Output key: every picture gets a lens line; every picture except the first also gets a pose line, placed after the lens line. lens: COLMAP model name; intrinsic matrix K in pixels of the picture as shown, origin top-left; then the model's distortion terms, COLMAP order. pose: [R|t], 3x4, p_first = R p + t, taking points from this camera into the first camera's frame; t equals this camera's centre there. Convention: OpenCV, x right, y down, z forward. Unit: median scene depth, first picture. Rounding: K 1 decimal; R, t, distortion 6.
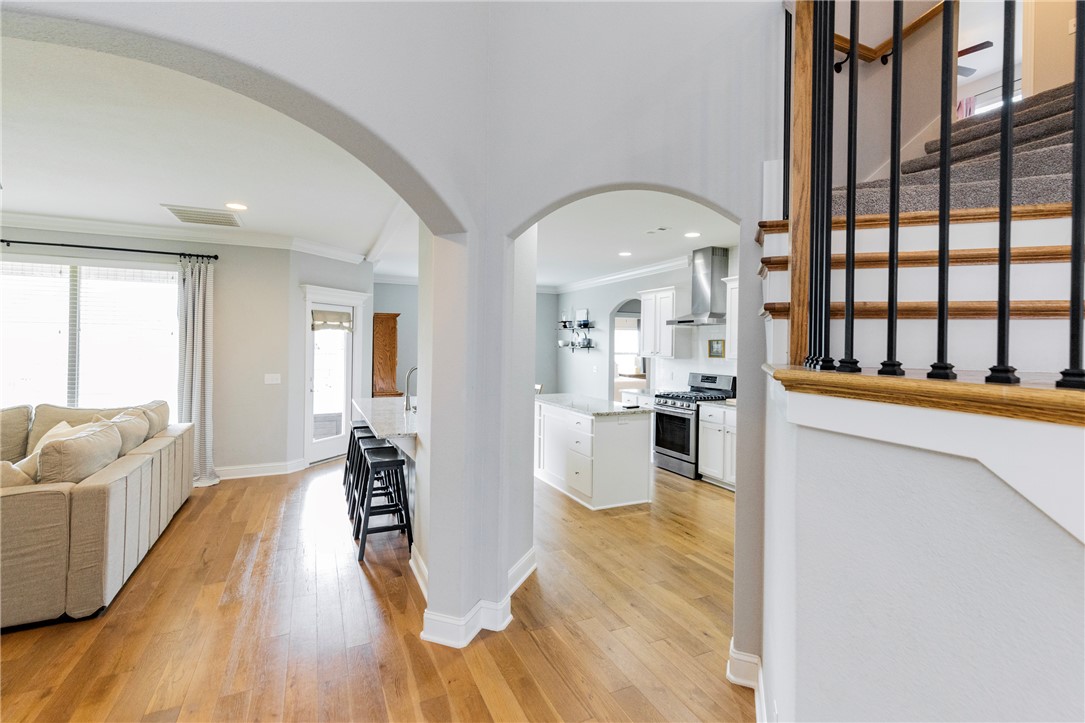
lens RADIAL K [[495.2, 0, 545.5], [0, 495.2, 339.6], [0, 0, 1]] dist [0.007556, -0.001557]
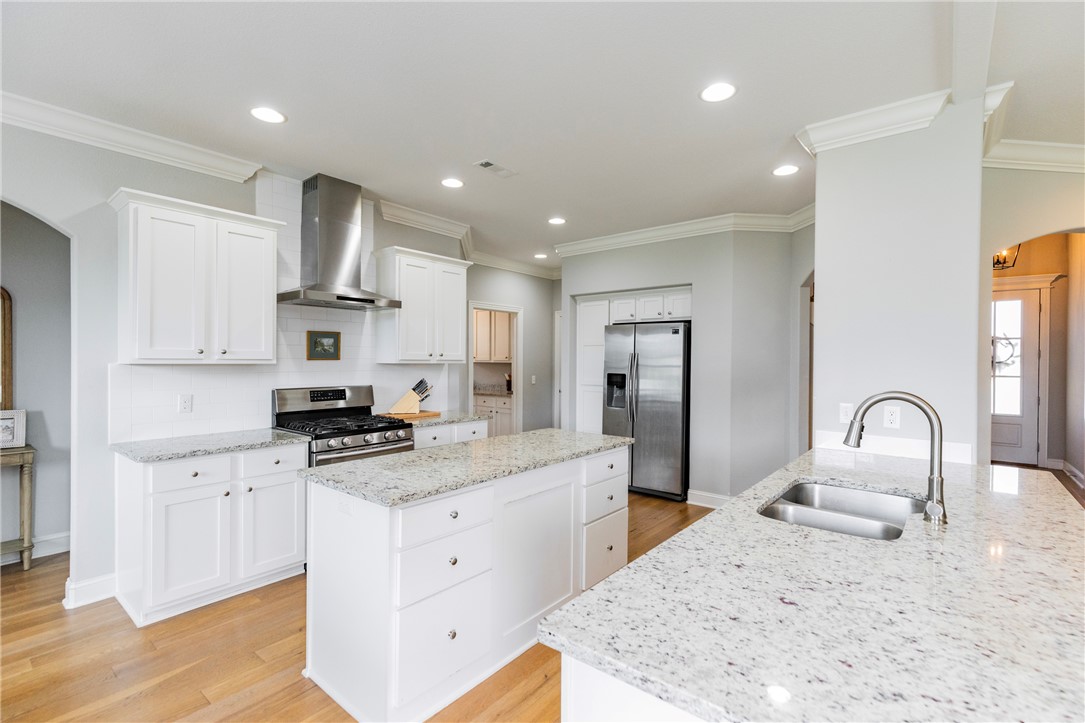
lens RADIAL K [[495.2, 0, 550.3], [0, 495.2, 360.4], [0, 0, 1]] dist [0.007556, -0.001557]
pose [[-0.443570, -0.015047, 0.896113, -0.338852], [-0.021935, 0.999742, 0.005930, 0.026900], [-0.895971, -0.017026, -0.443786, 1.013135]]
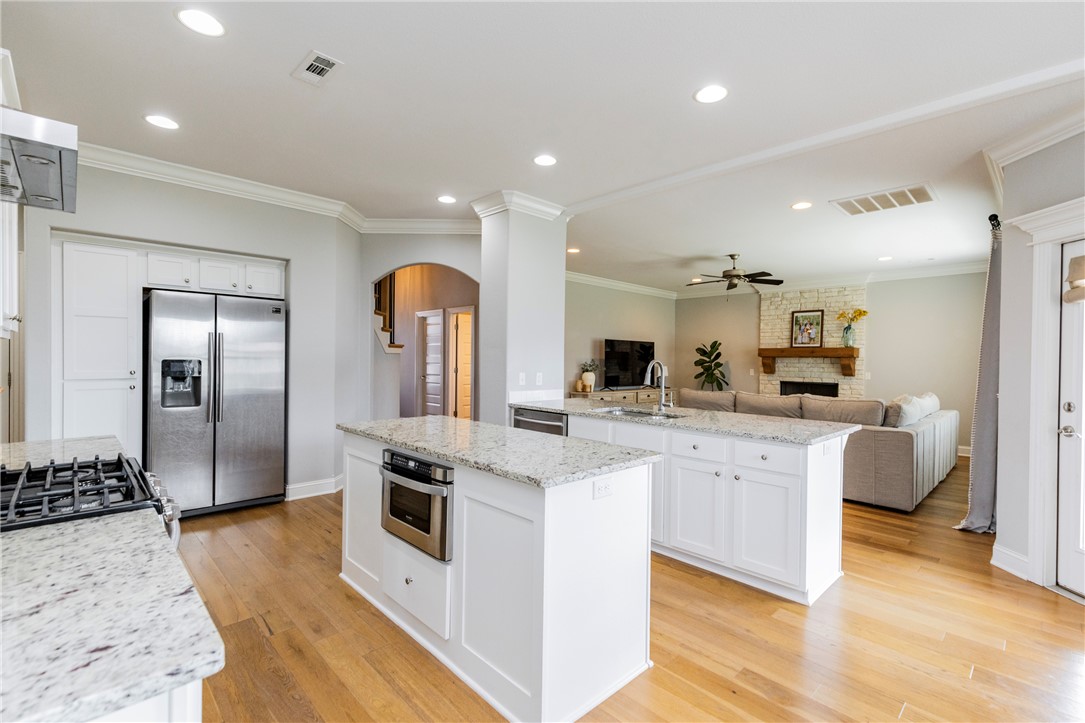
lens RADIAL K [[495.2, 0, 540.4], [0, 495.2, 365.8], [0, 0, 1]] dist [0.007556, -0.001557]
pose [[-0.949043, -0.016739, -0.314701, 0.153678], [-0.017780, 0.999842, 0.000435, 0.049405], [0.314644, 0.006008, -0.949191, 1.277999]]
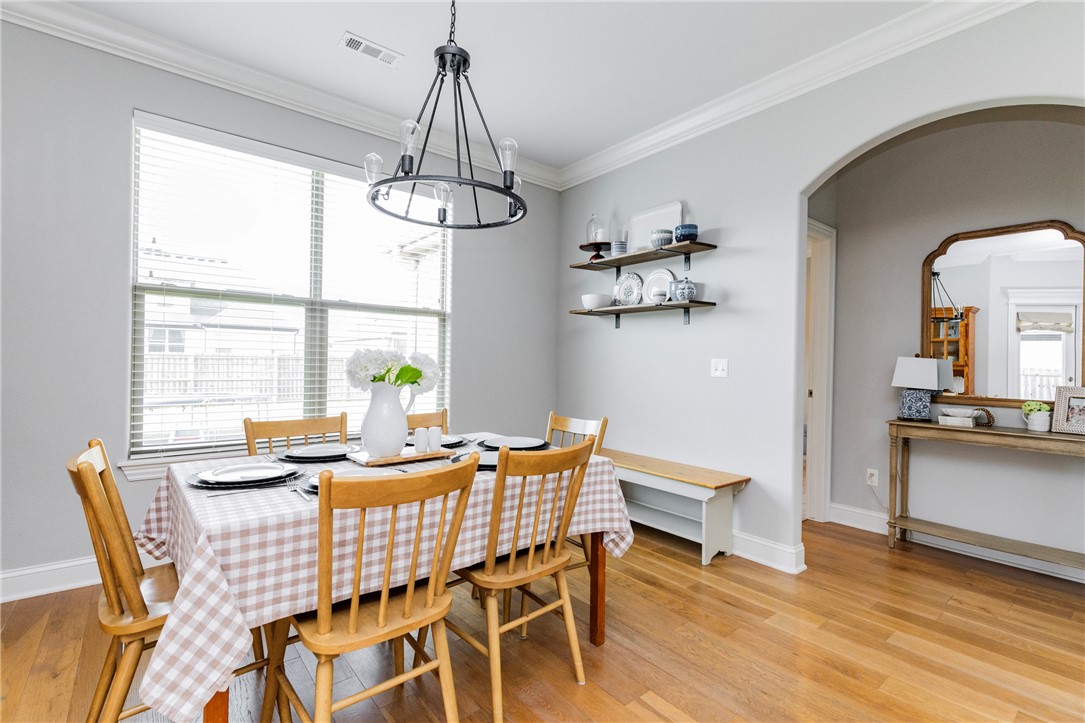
lens RADIAL K [[495.2, 0, 541.8], [0, 495.2, 364.9], [0, 0, 1]] dist [0.007556, -0.001557]
pose [[0.970934, 0.006714, 0.239254, -0.143785], [-0.012303, 0.999685, 0.021873, 0.073417], [-0.239032, -0.024181, 0.970711, 1.000672]]
